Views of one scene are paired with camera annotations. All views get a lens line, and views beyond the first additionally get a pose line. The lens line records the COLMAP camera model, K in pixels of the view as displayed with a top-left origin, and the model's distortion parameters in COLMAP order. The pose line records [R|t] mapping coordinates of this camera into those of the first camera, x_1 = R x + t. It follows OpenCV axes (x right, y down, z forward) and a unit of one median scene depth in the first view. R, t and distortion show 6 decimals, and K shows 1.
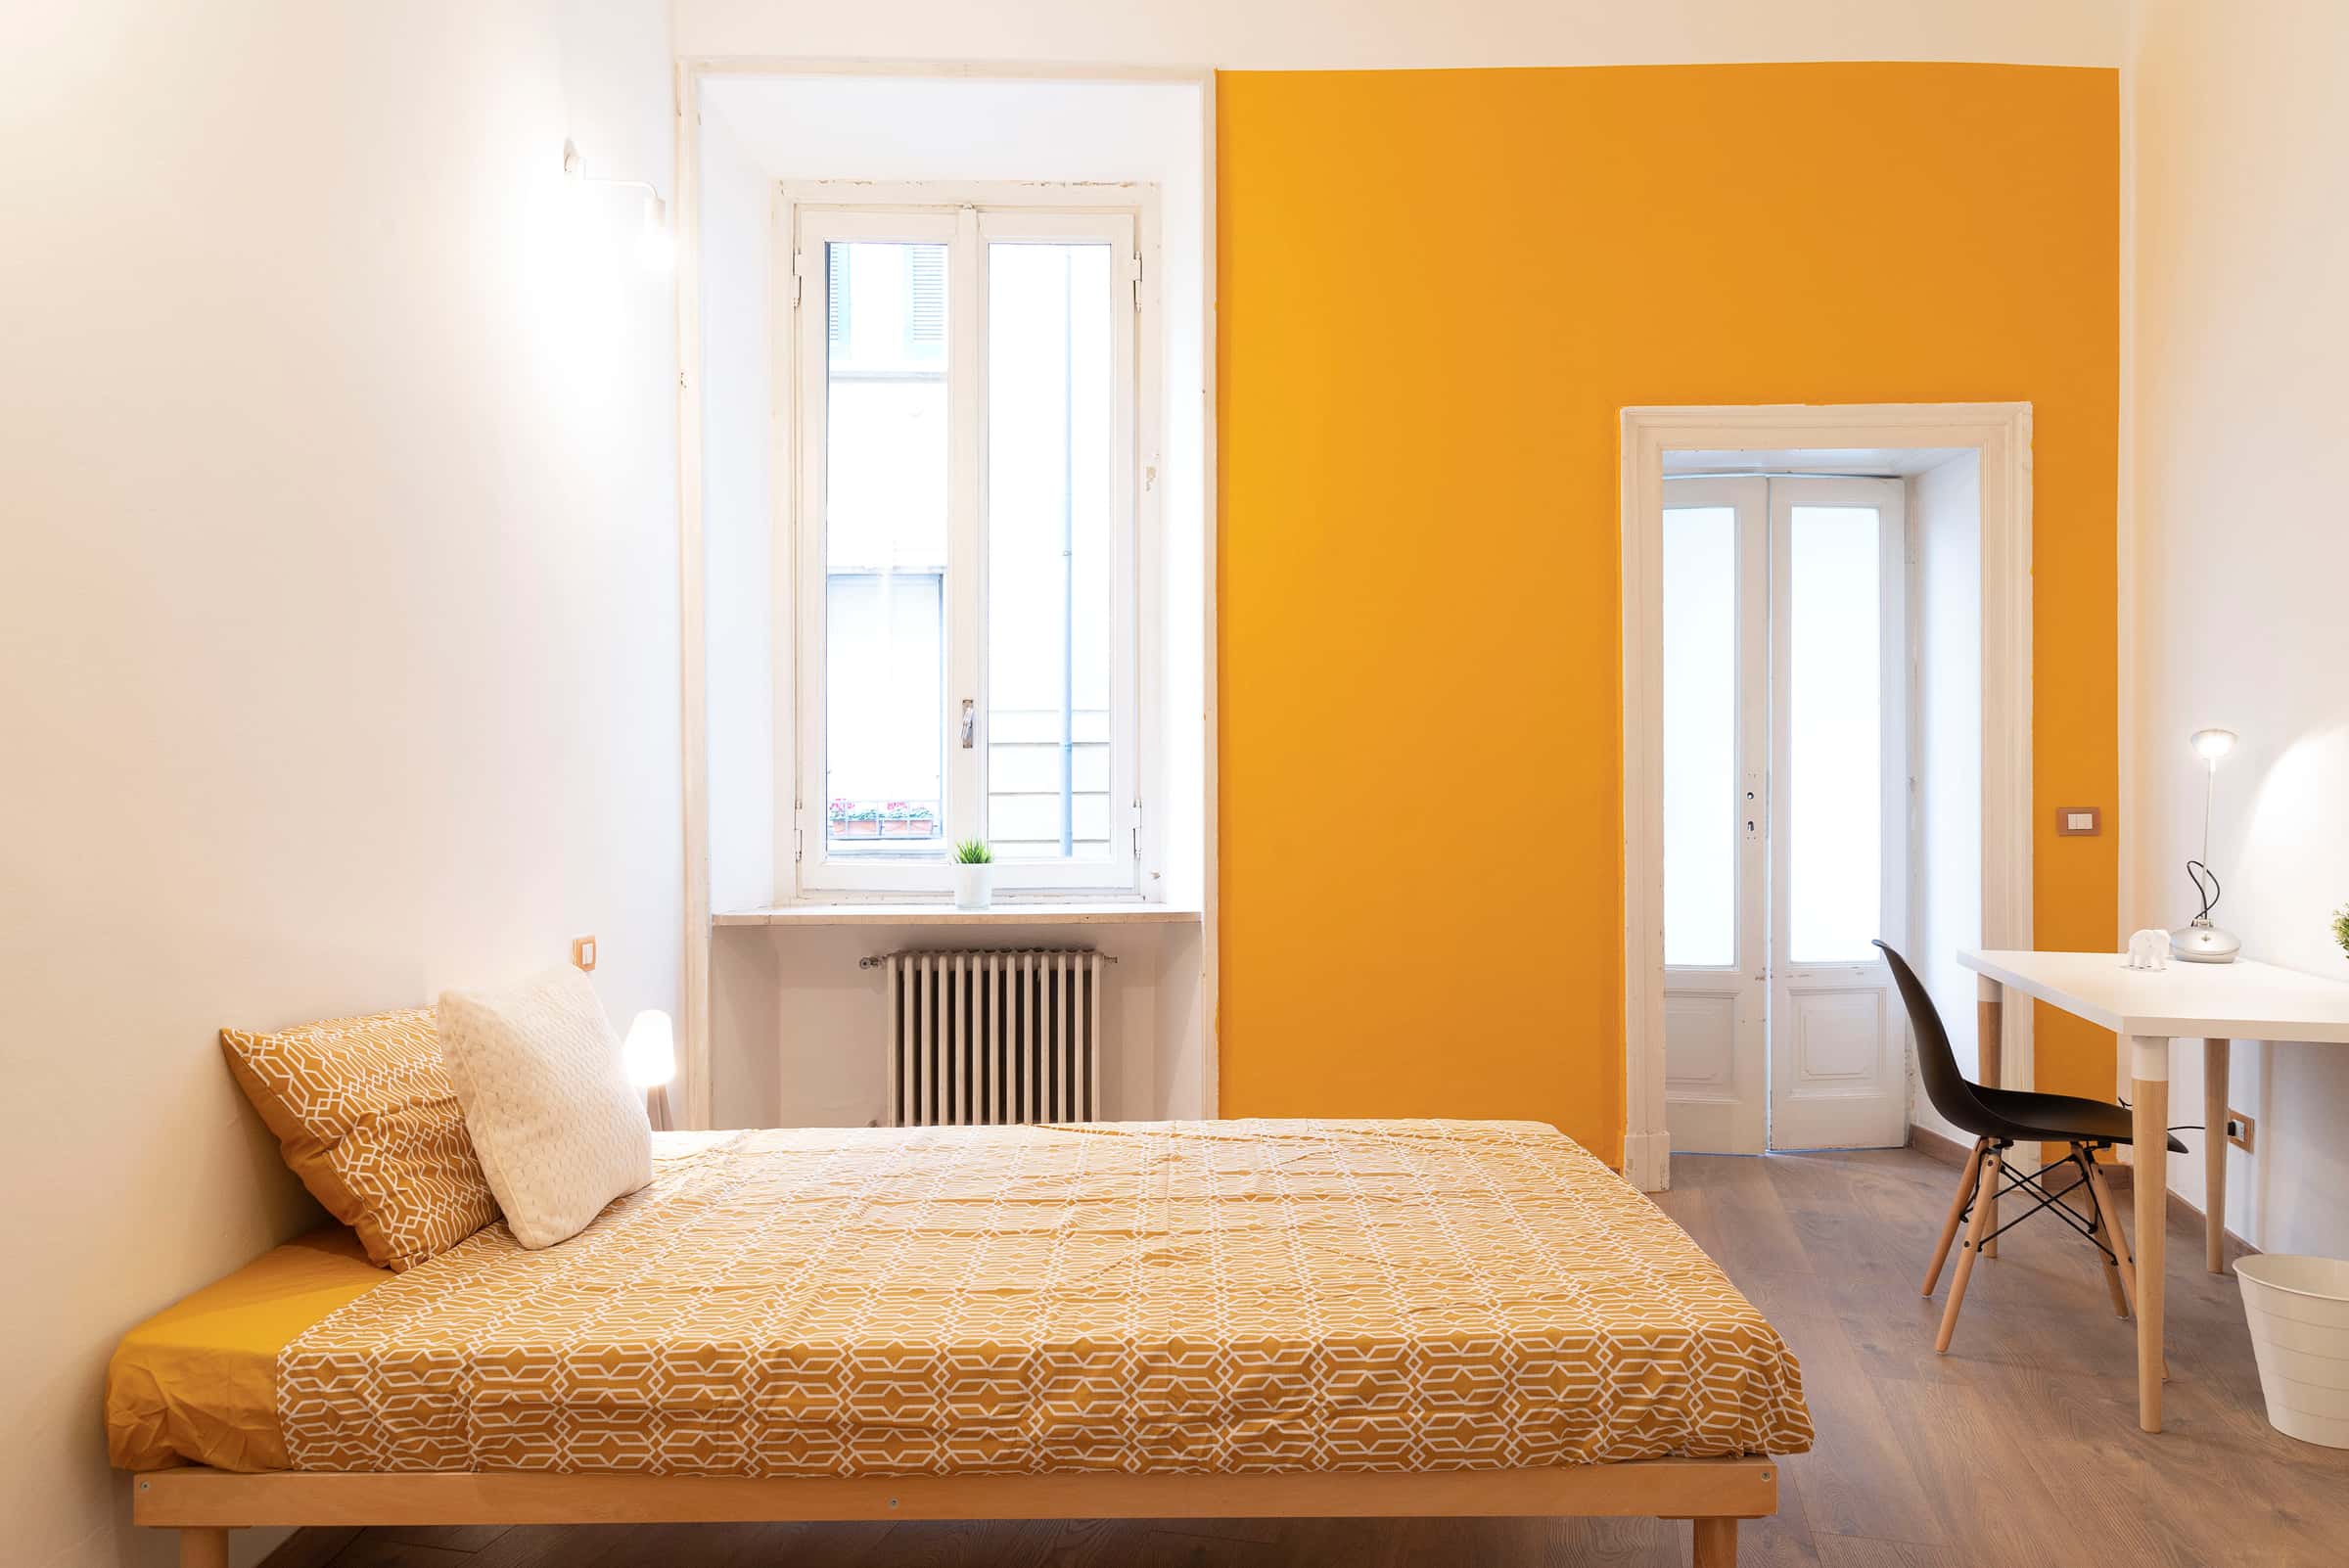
lens RADIAL K [[1589.1, 0, 1171.1], [0, 1589.1, 789.1], [0, 0, 1]] dist [0.045303, -0.032947]
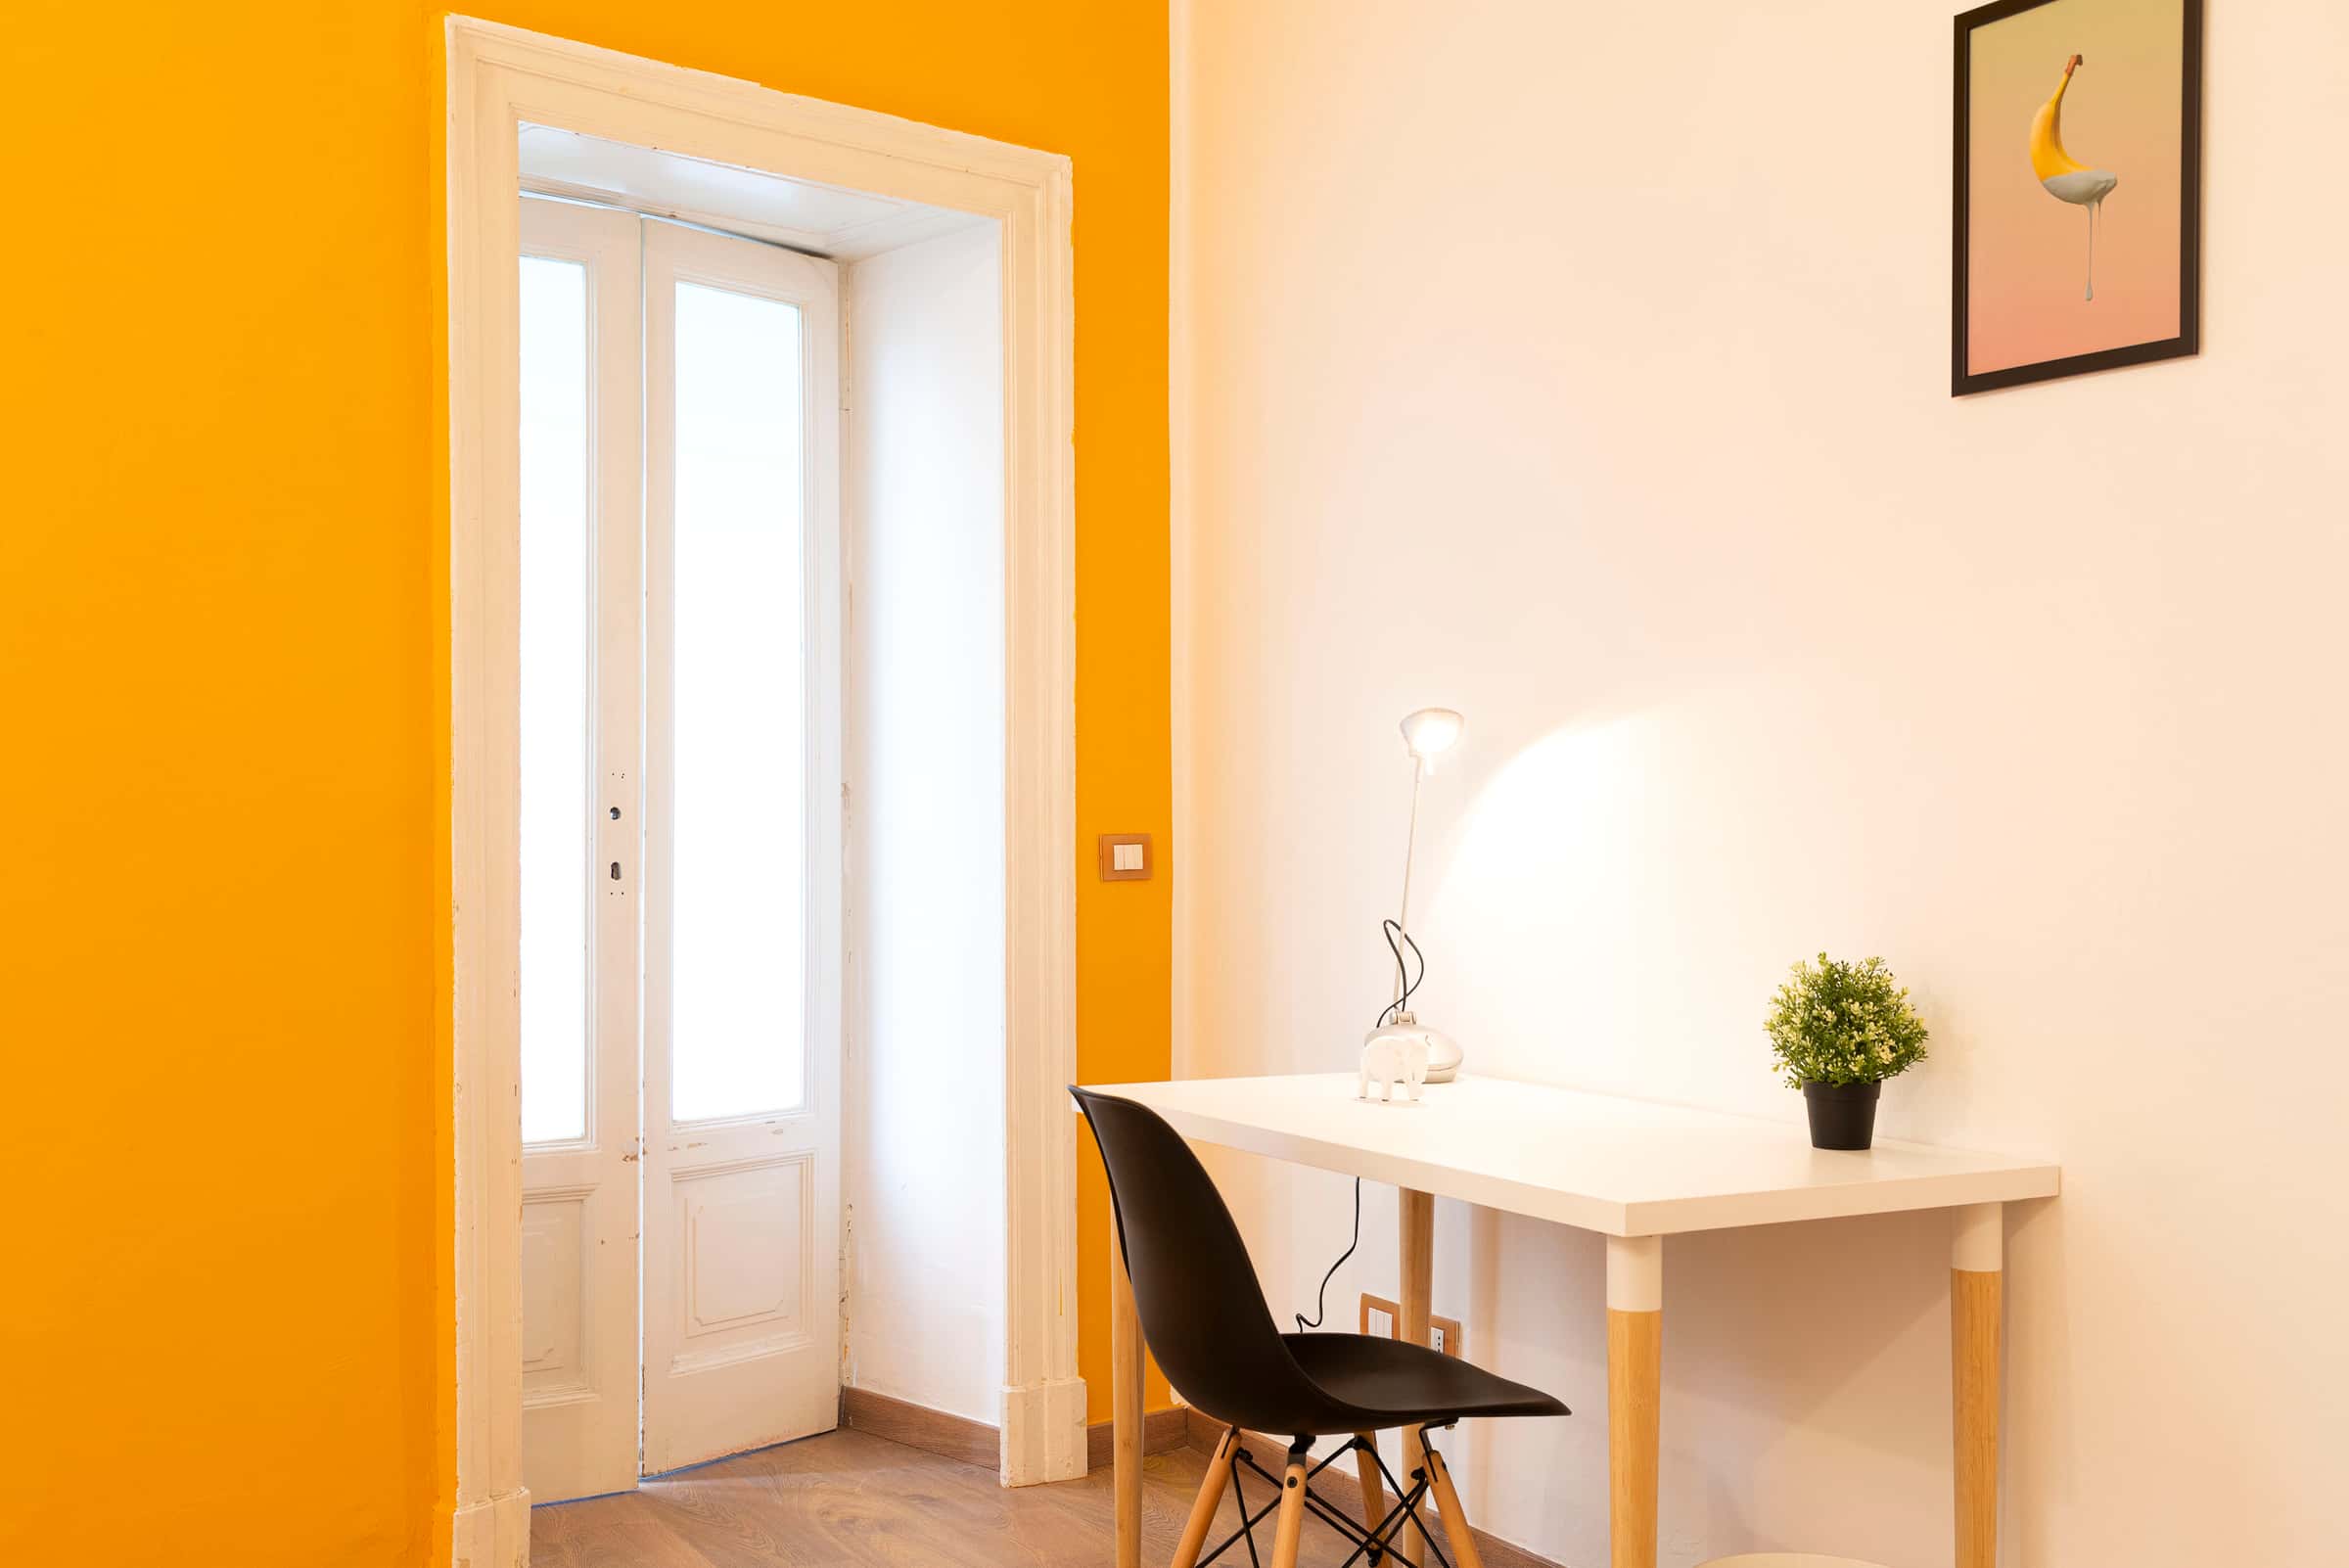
lens RADIAL K [[2543.3, 0, 1177.0], [0, 2543.3, 807.5], [0, 0, 1]] dist [0.000621, 0.000000]
pose [[0.734969, 0.006380, 0.678071, -0.124382], [-0.006315, 0.999977, -0.002564, 0.005699], [-0.678072, -0.002398, 0.734992, 0.447046]]
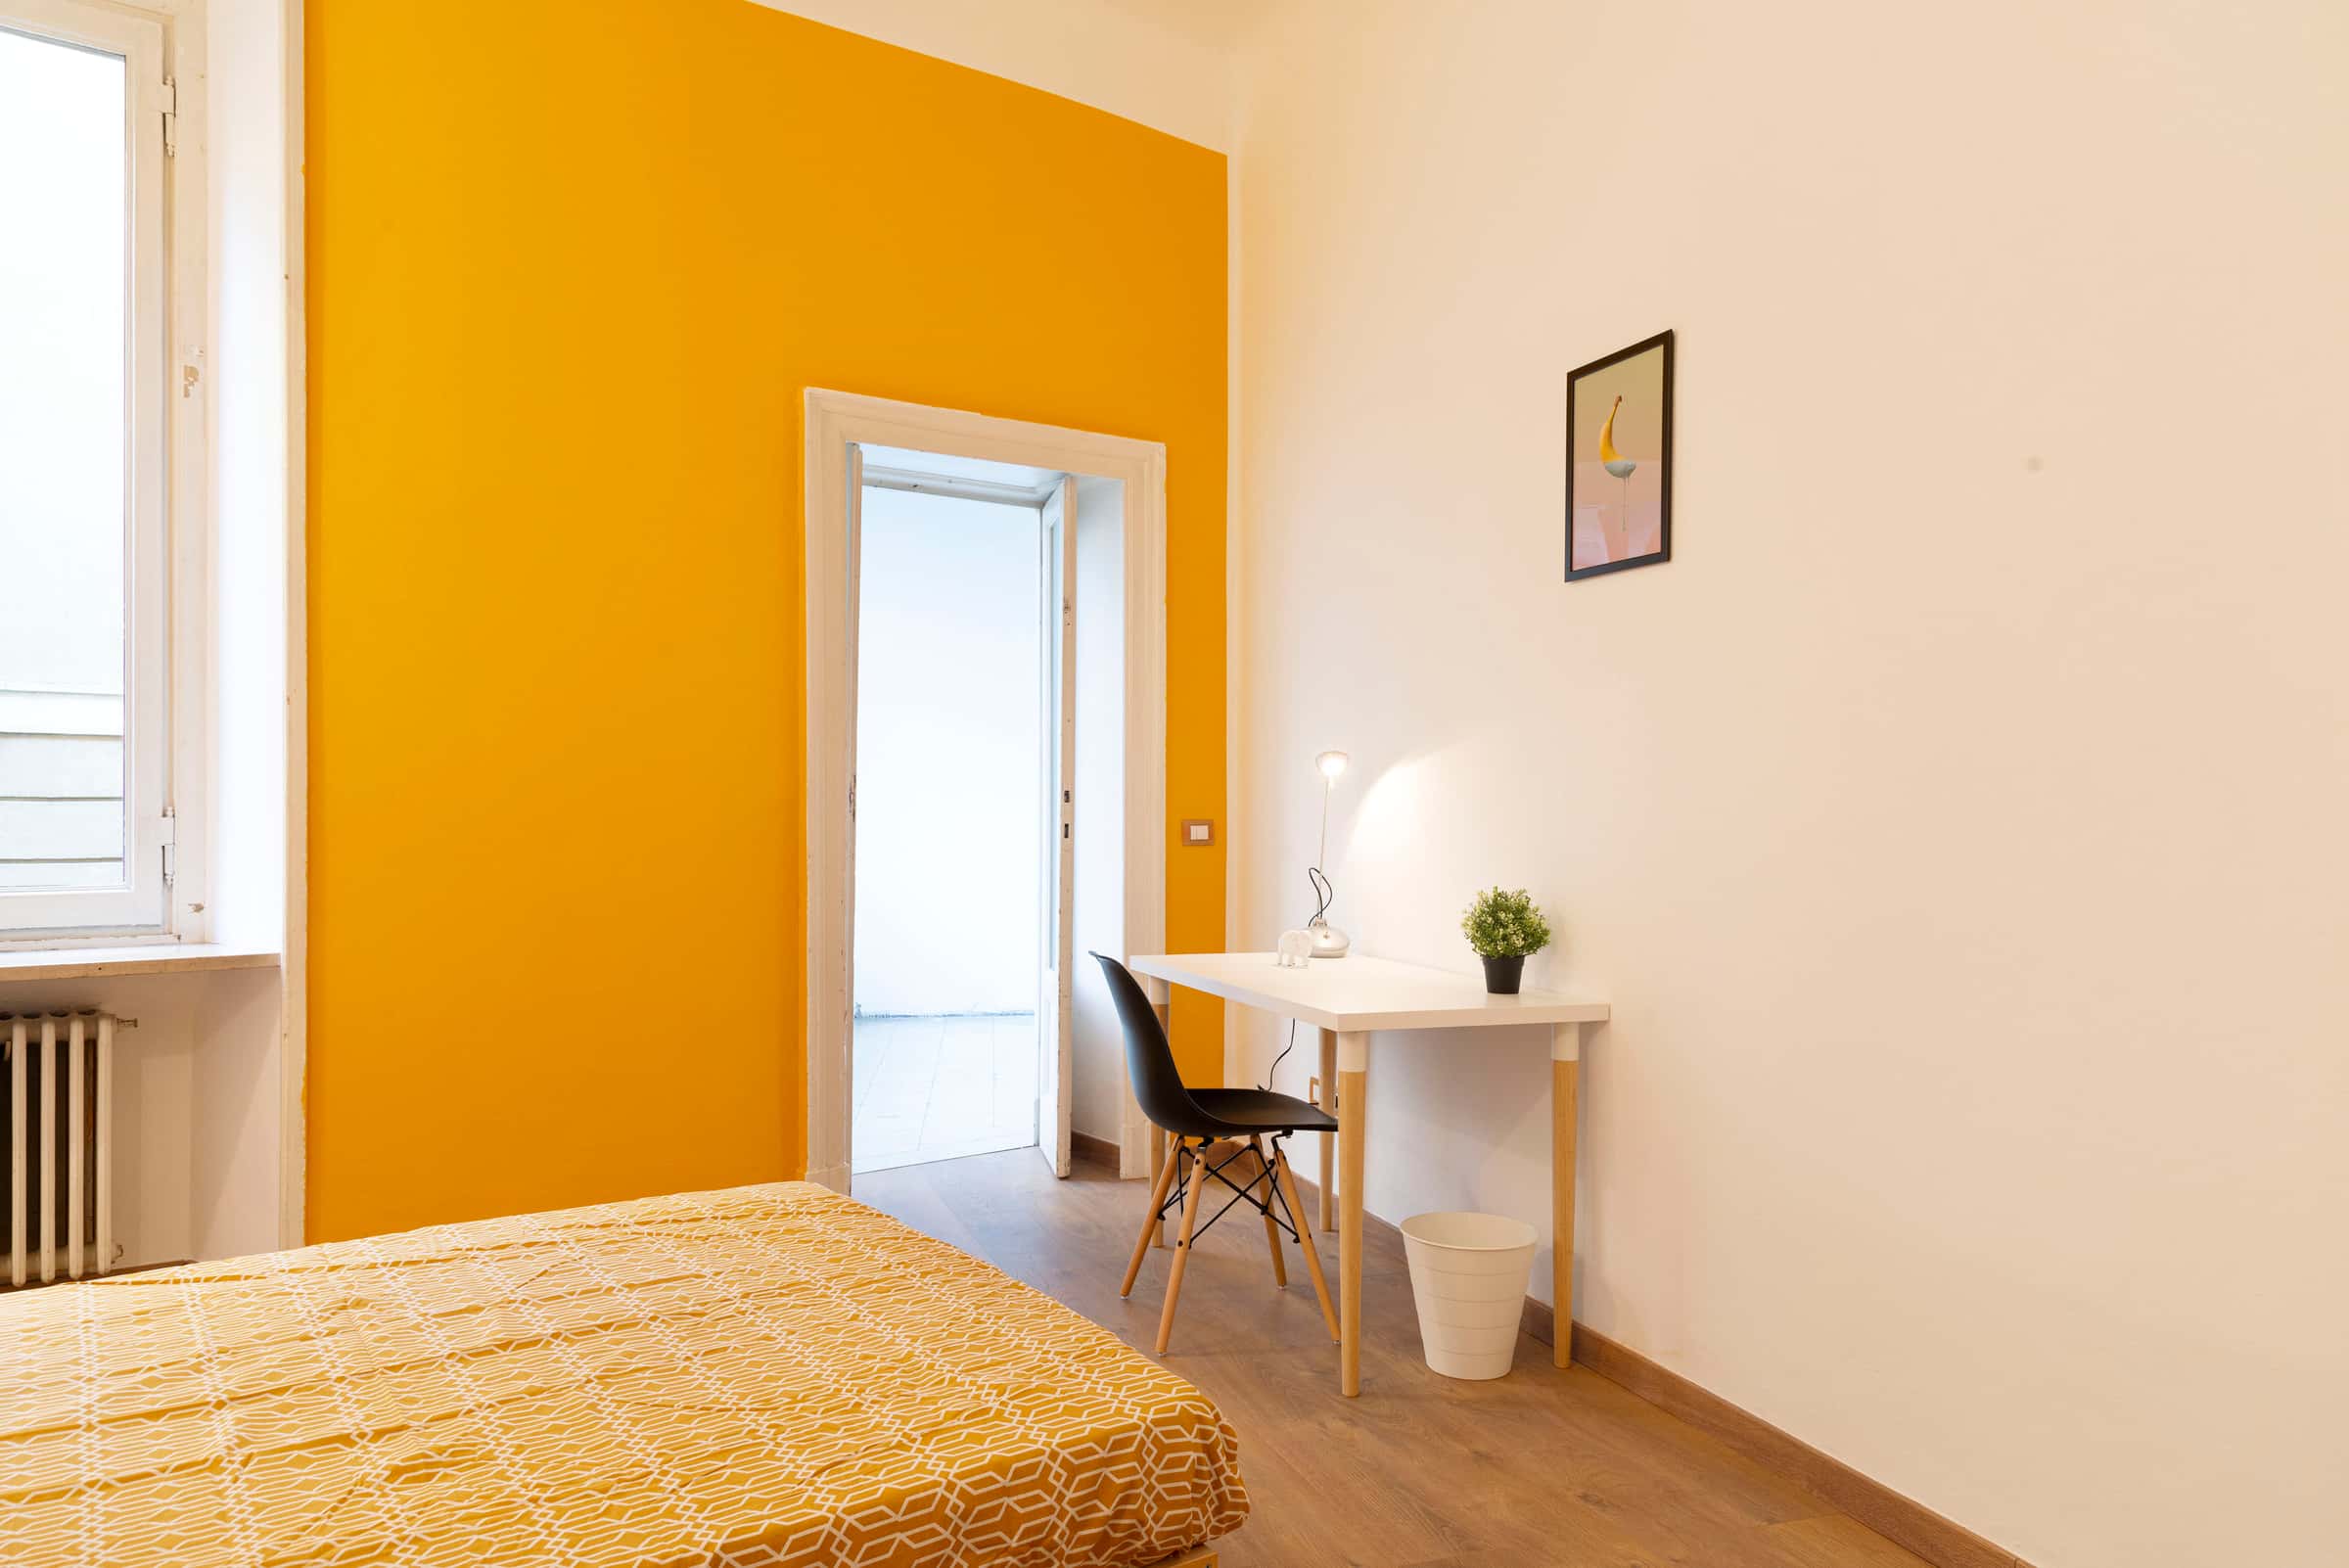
lens RADIAL K [[1589.1, 0, 1174.2], [0, 1589.1, 811.8], [0, 0, 1]] dist [0.045303, -0.032947]
pose [[0.826269, 0.005456, 0.563250, -0.097712], [-0.009612, 0.999944, 0.004414, 0.001889], [-0.563194, -0.009061, 0.826275, 0.181268]]
